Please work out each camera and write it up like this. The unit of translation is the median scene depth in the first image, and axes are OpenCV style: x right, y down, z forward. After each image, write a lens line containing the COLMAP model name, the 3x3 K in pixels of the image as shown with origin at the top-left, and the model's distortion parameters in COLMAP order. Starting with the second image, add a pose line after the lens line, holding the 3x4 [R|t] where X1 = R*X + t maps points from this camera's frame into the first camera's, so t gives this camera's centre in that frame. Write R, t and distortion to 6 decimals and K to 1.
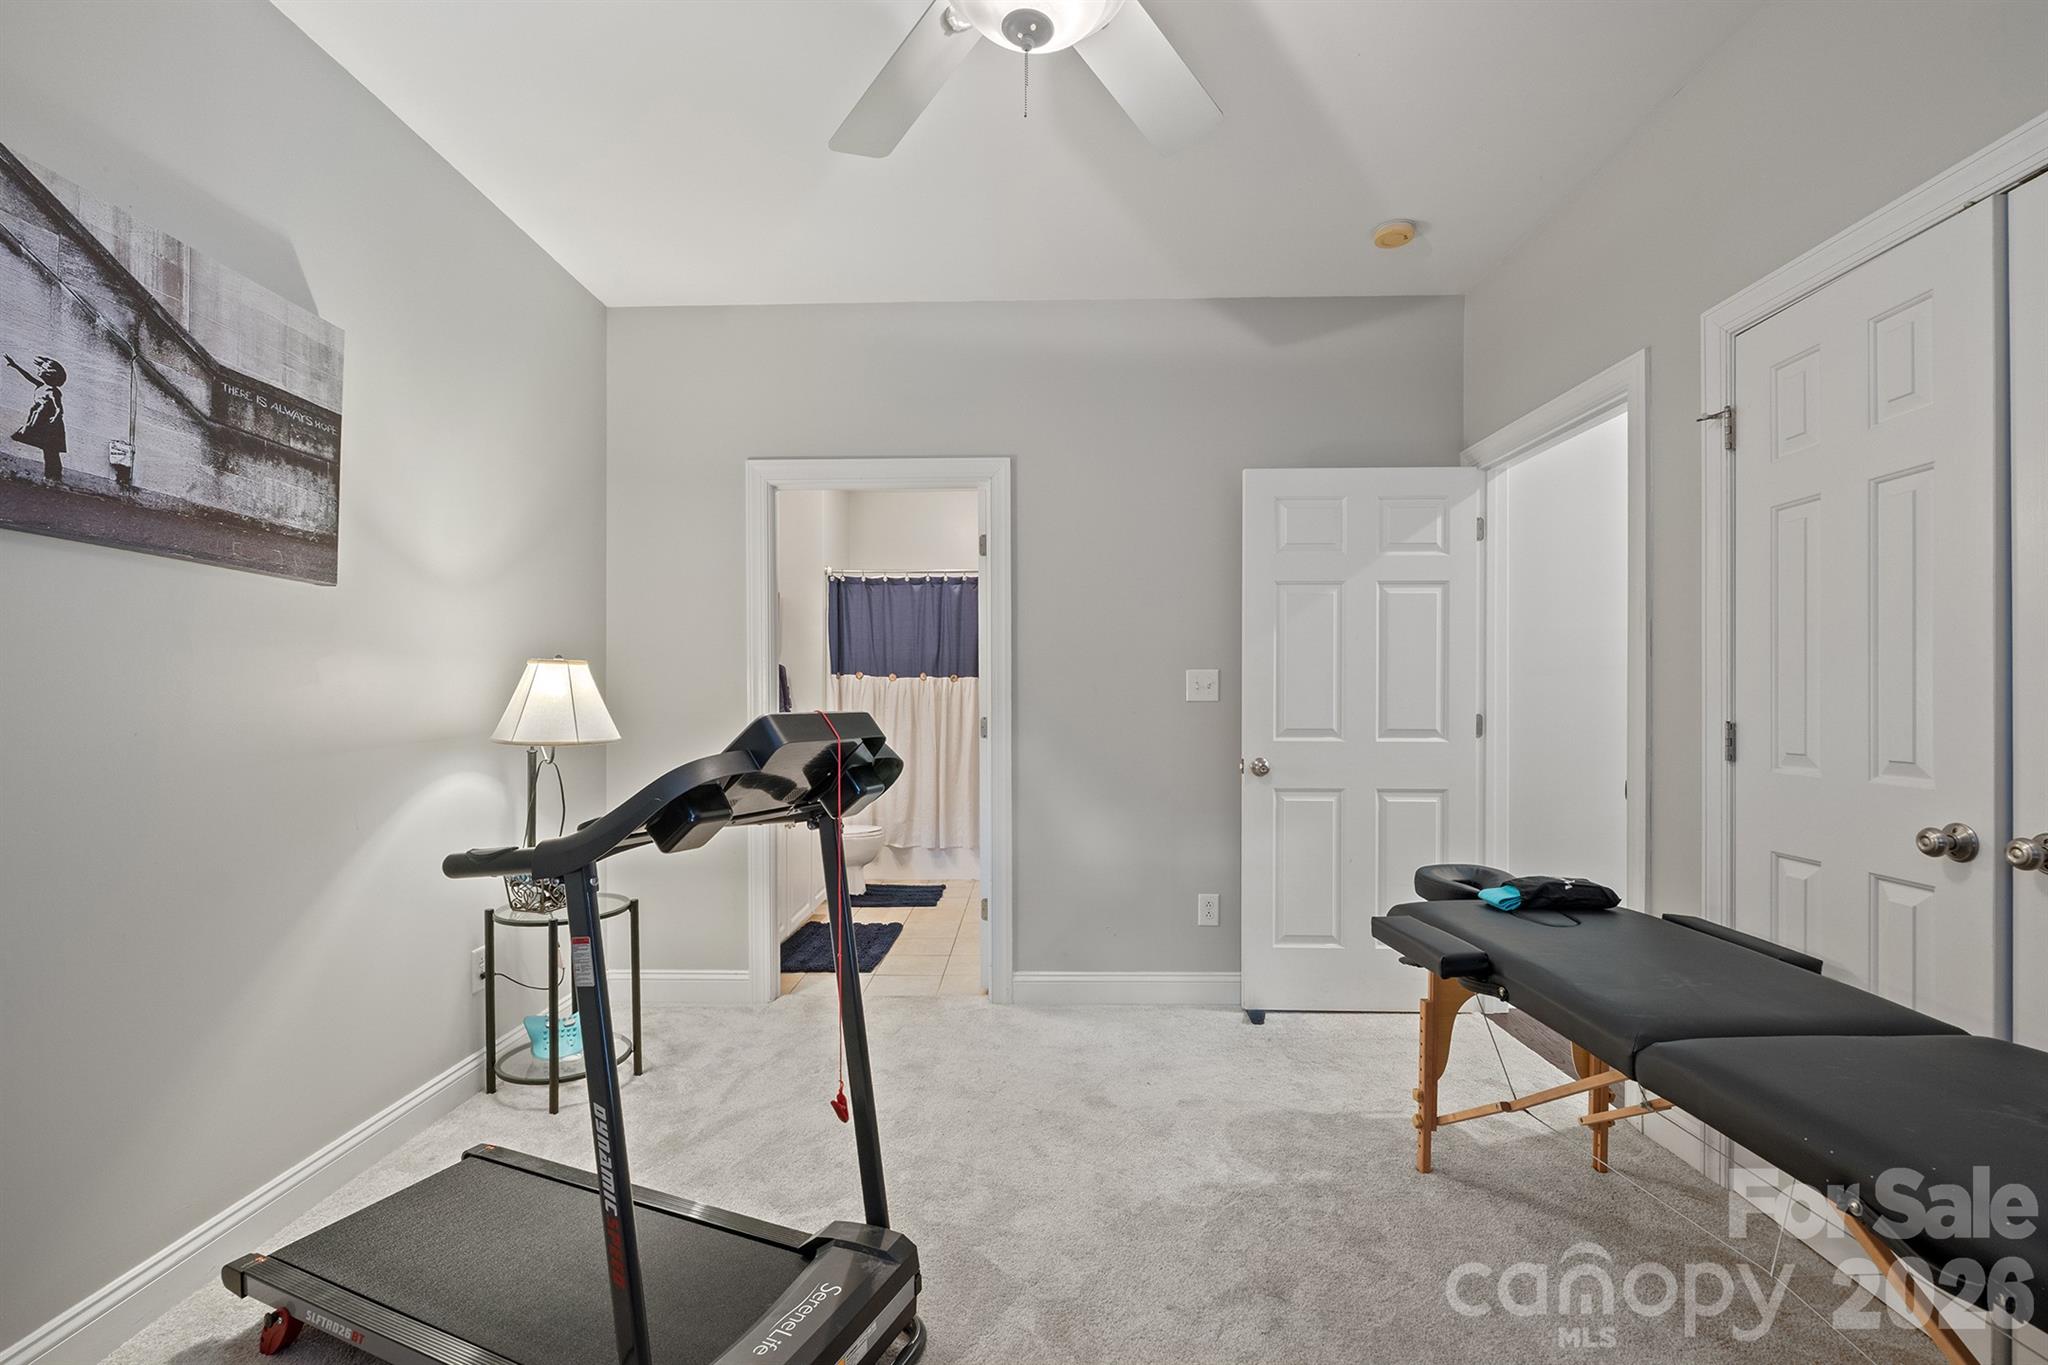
lens RADIAL K [[875.1, 0, 1017.5], [0, 875.1, 690.2], [0, 0, 1]] dist [-0.004146, -0.001103]
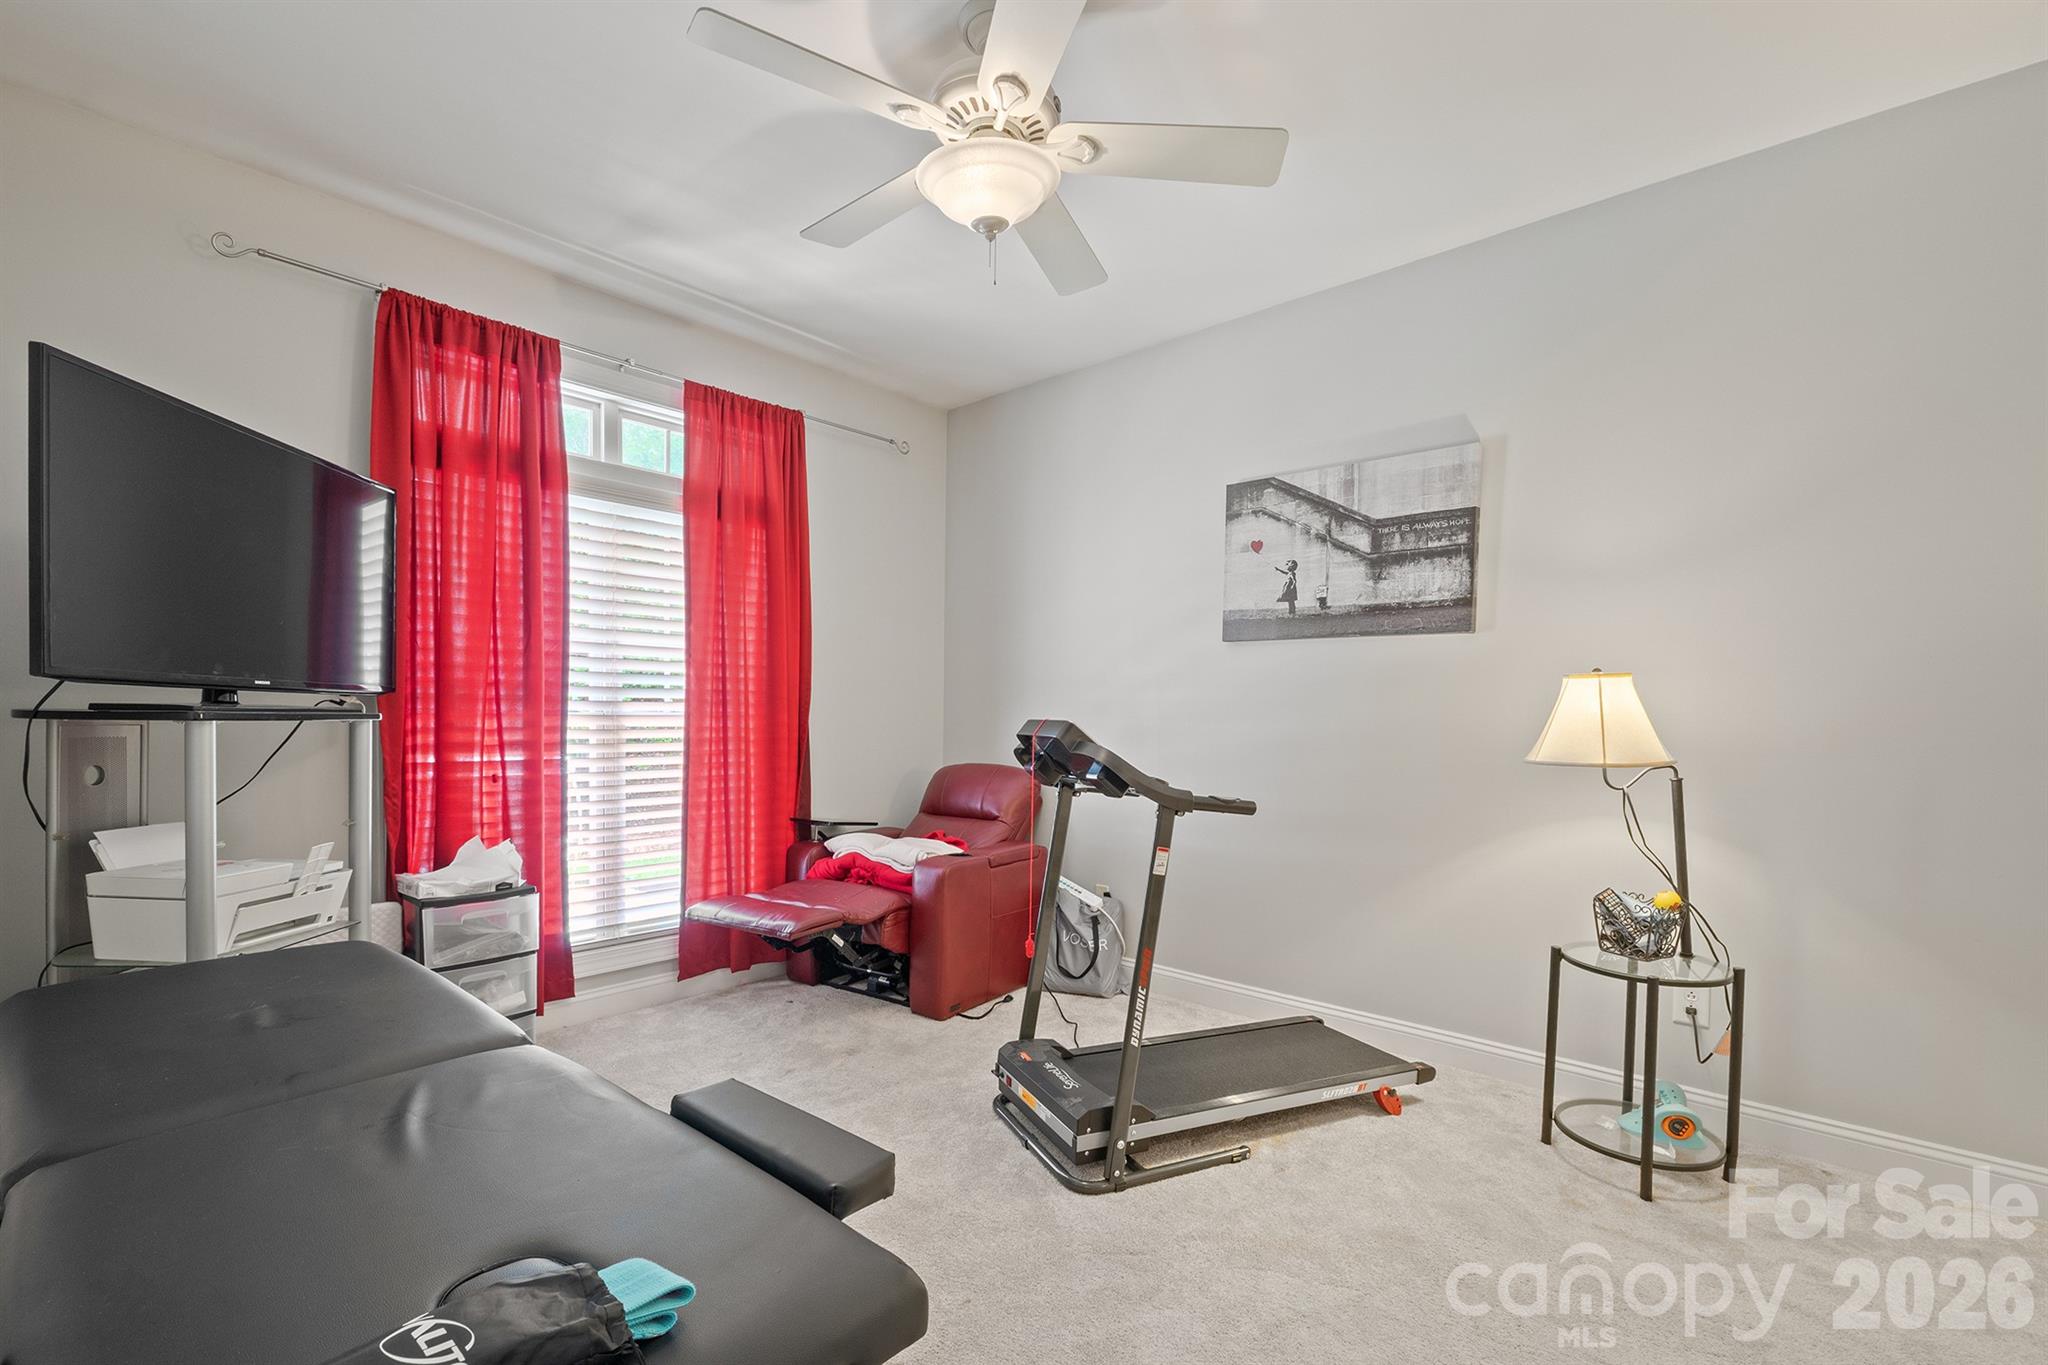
lens RADIAL K [[875.1, 0, 1025.6], [0, 875.1, 754.6], [0, 0, 1]] dist [-0.004146, -0.001103]
pose [[-0.645706, 0.030840, -0.762963, 0.880103], [-0.001718, 0.999123, 0.041839, 0.019627], [0.763584, 0.028327, -0.645086, 1.629416]]
